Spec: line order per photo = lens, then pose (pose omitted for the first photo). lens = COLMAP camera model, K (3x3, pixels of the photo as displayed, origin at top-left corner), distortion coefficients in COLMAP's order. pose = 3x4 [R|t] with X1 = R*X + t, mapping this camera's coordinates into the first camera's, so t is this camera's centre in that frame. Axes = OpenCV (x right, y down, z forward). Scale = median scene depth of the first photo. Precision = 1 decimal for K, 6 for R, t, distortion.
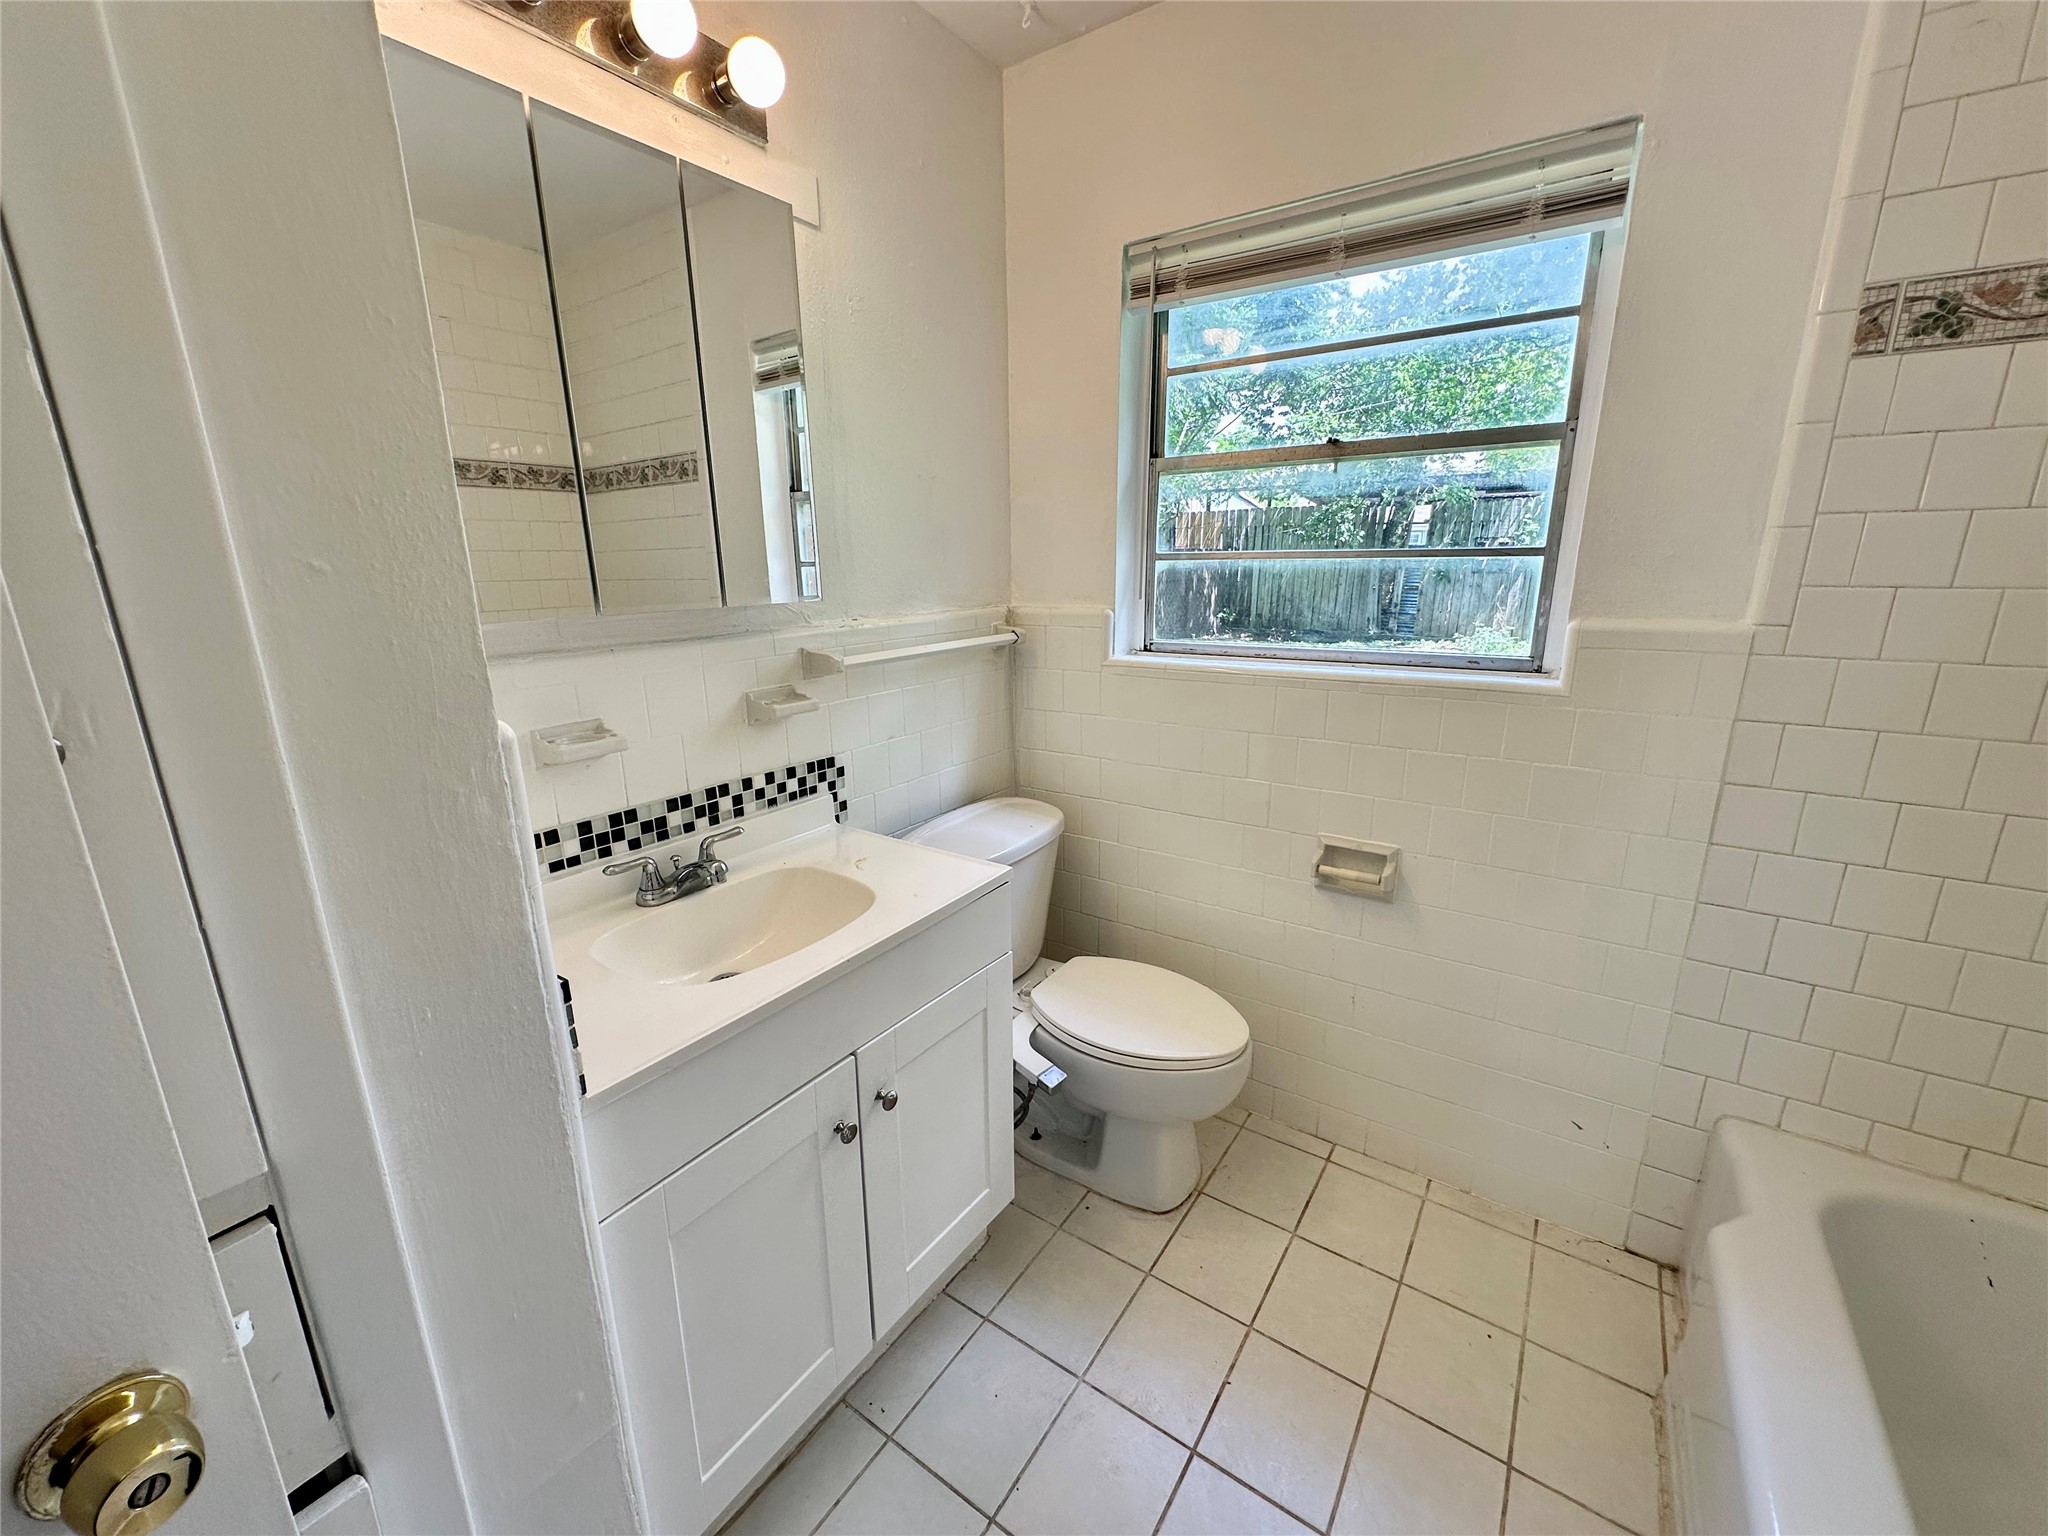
lens RADIAL K [[817.4, 0, 1023.7], [0, 817.4, 772.2], [0, 0, 1]] dist [-0.003746, 0.000956]
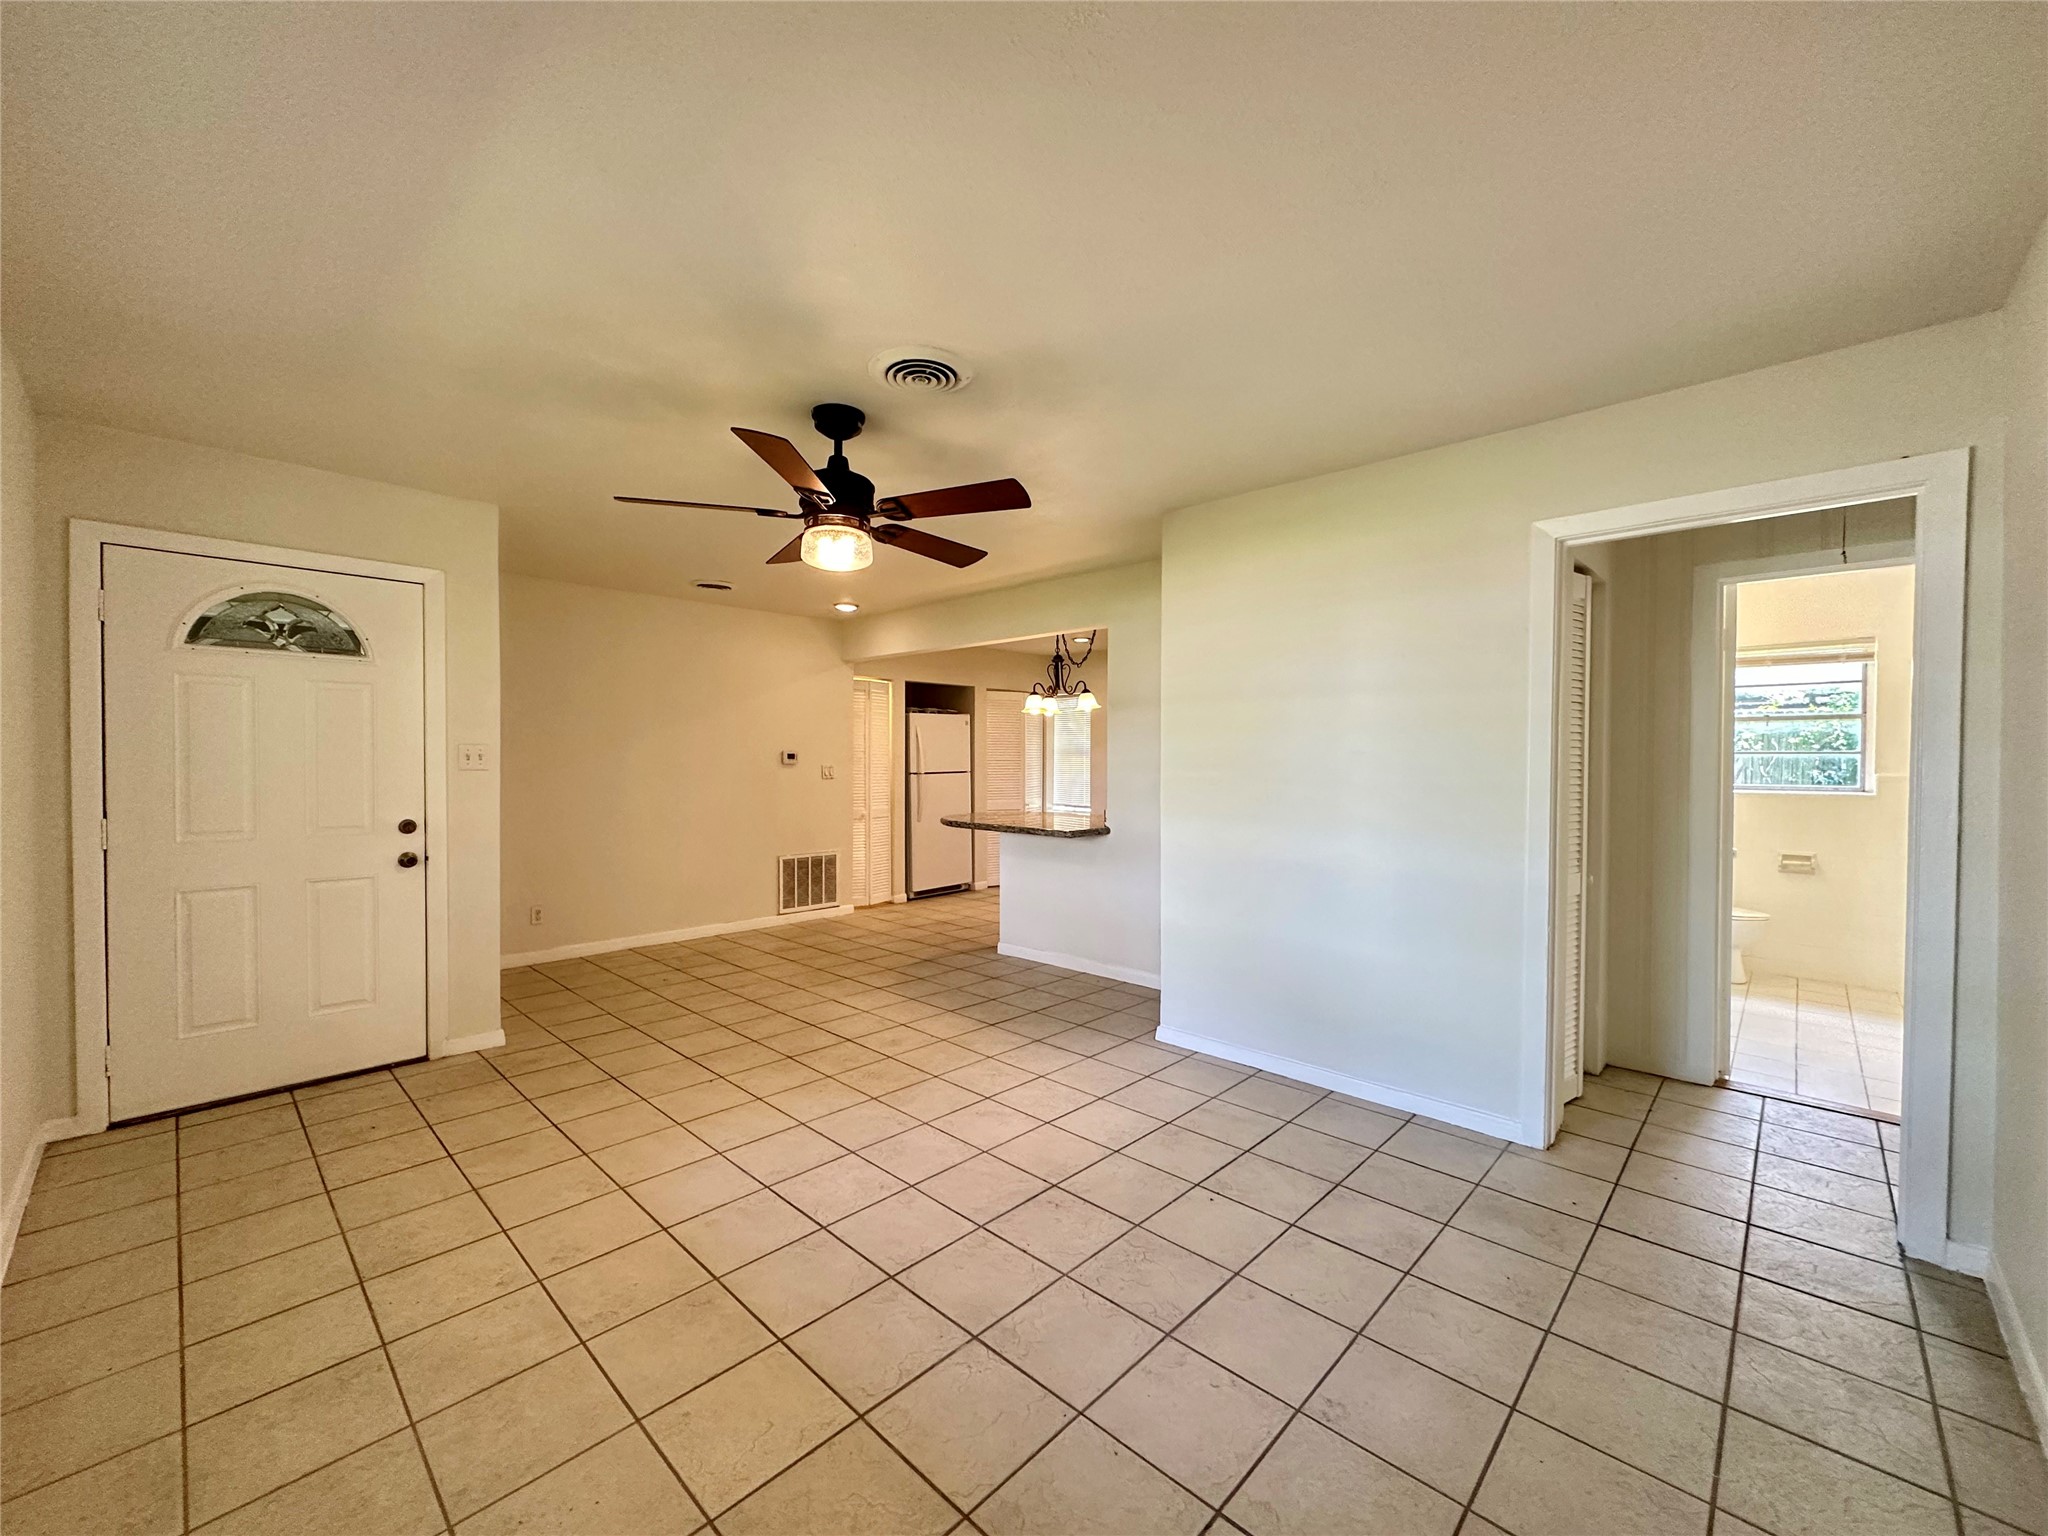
lens RADIAL K [[817.4, 0, 1005.4], [0, 817.4, 769.0], [0, 0, 1]] dist [-0.003746, 0.000956]
pose [[0.987730, 0.008785, -0.155921, -1.880914], [-0.043264, 0.974731, -0.219152, 0.548367], [0.150056, 0.223208, 0.963152, -2.214506]]
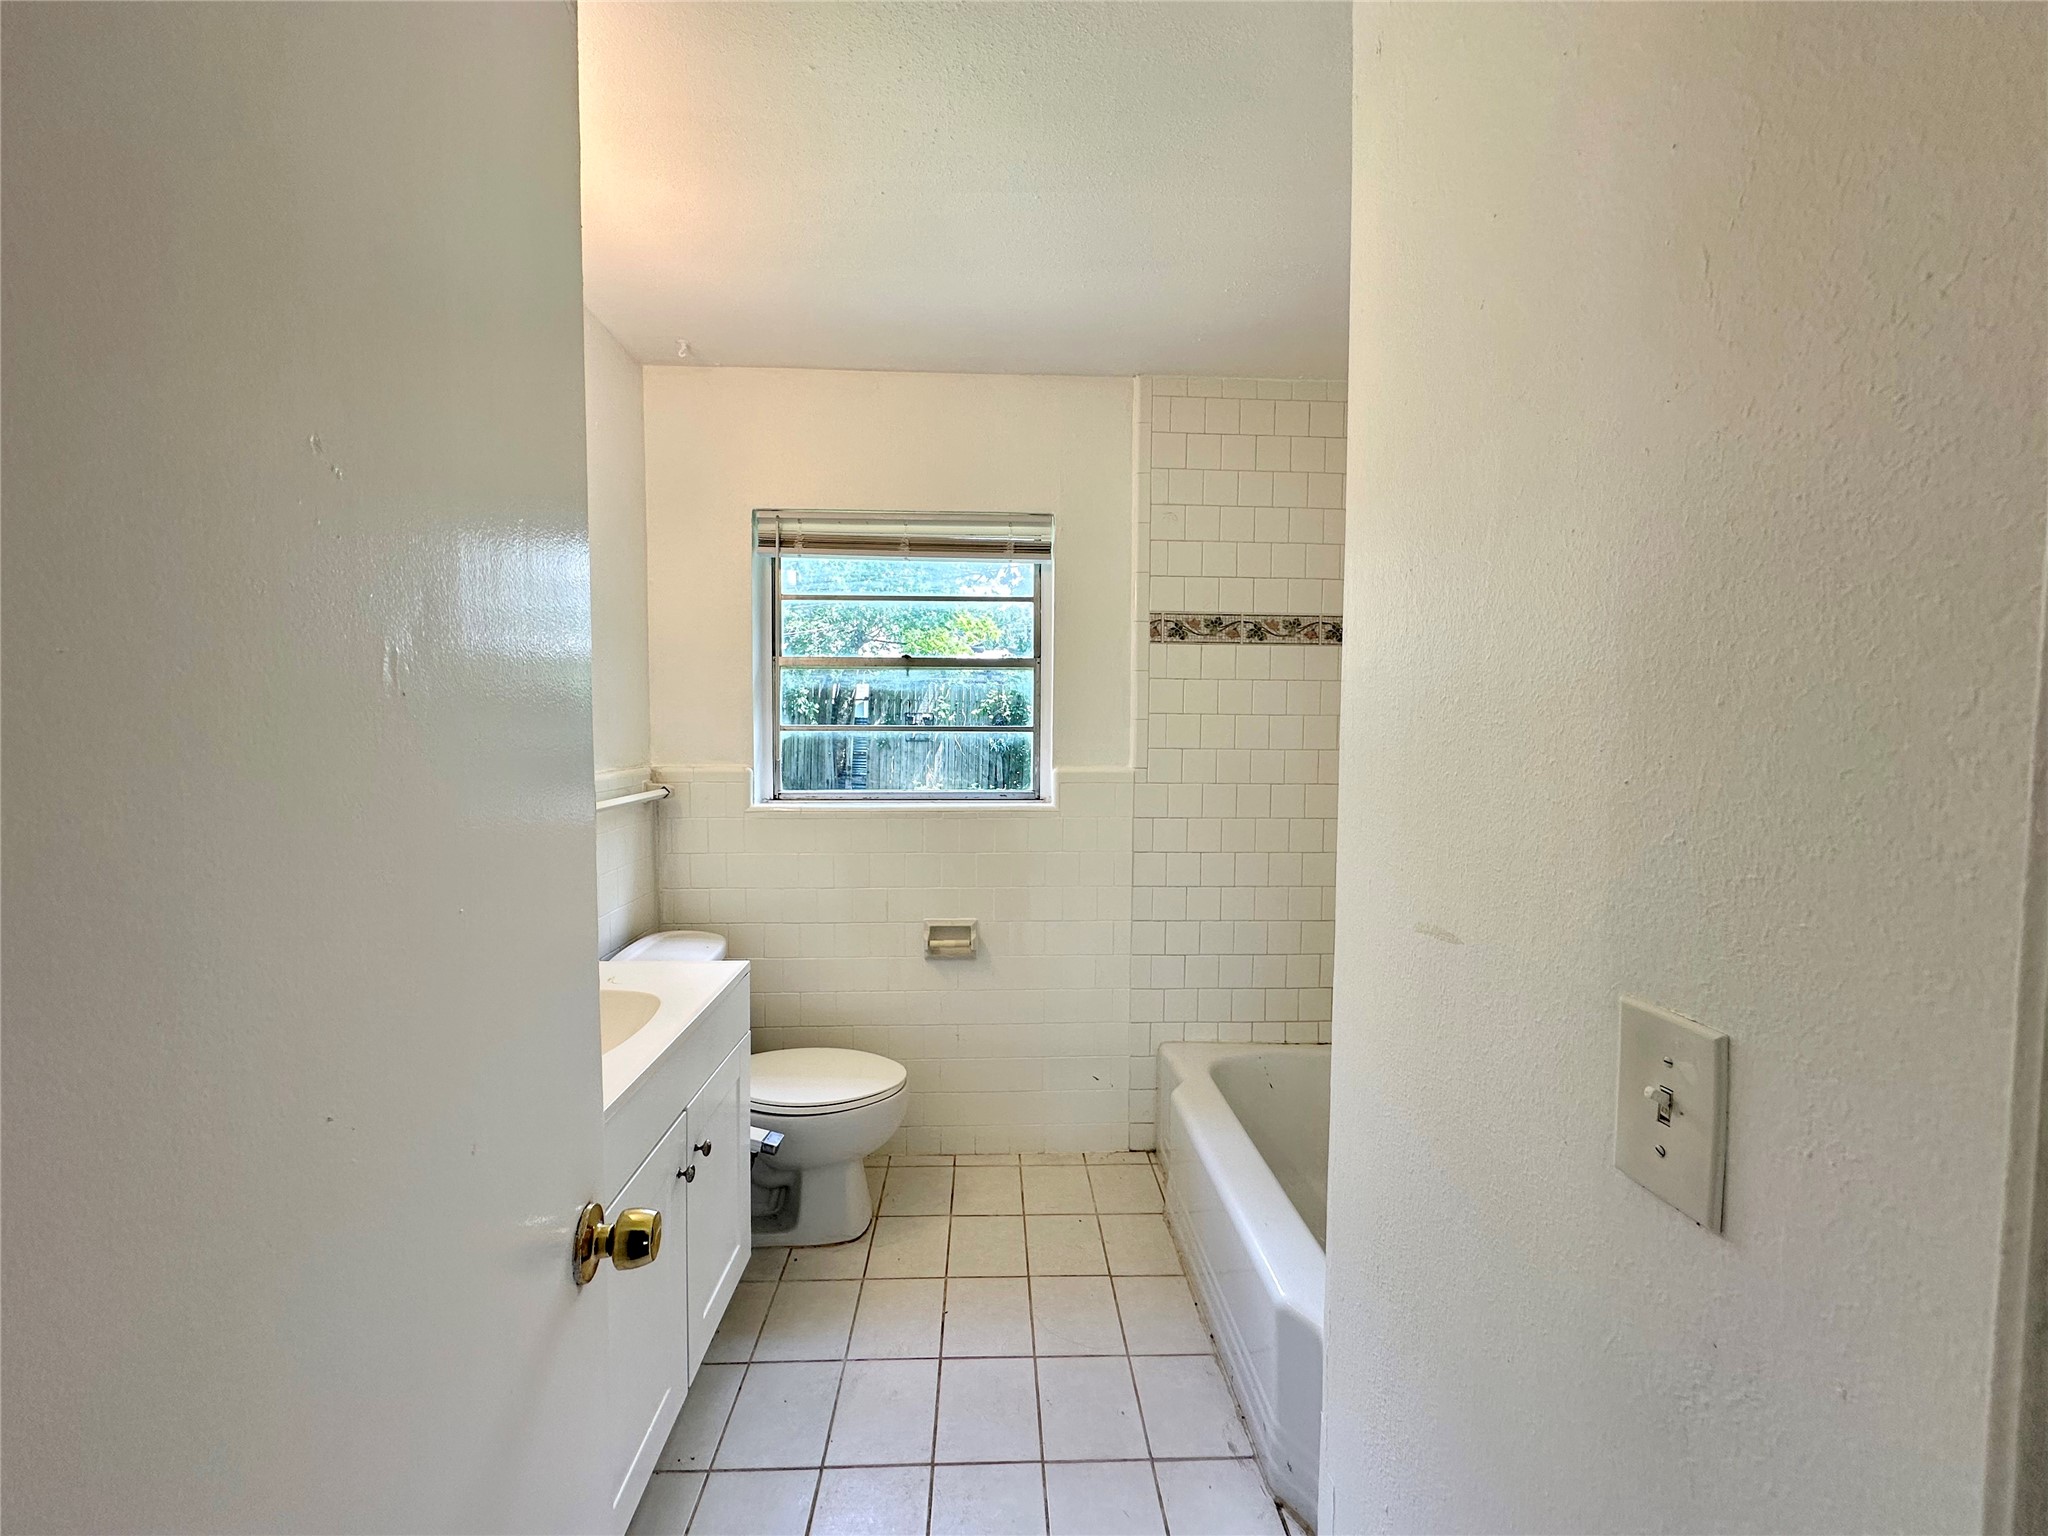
lens RADIAL K [[817.4, 0, 1026.7], [0, 817.4, 774.0], [0, 0, 1]] dist [-0.003746, 0.000956]
pose [[0.793103, -0.019140, 0.608787, -0.373791], [0.138689, 0.978925, -0.149902, 0.067910], [-0.593088, 0.203320, 0.779043, -0.274050]]
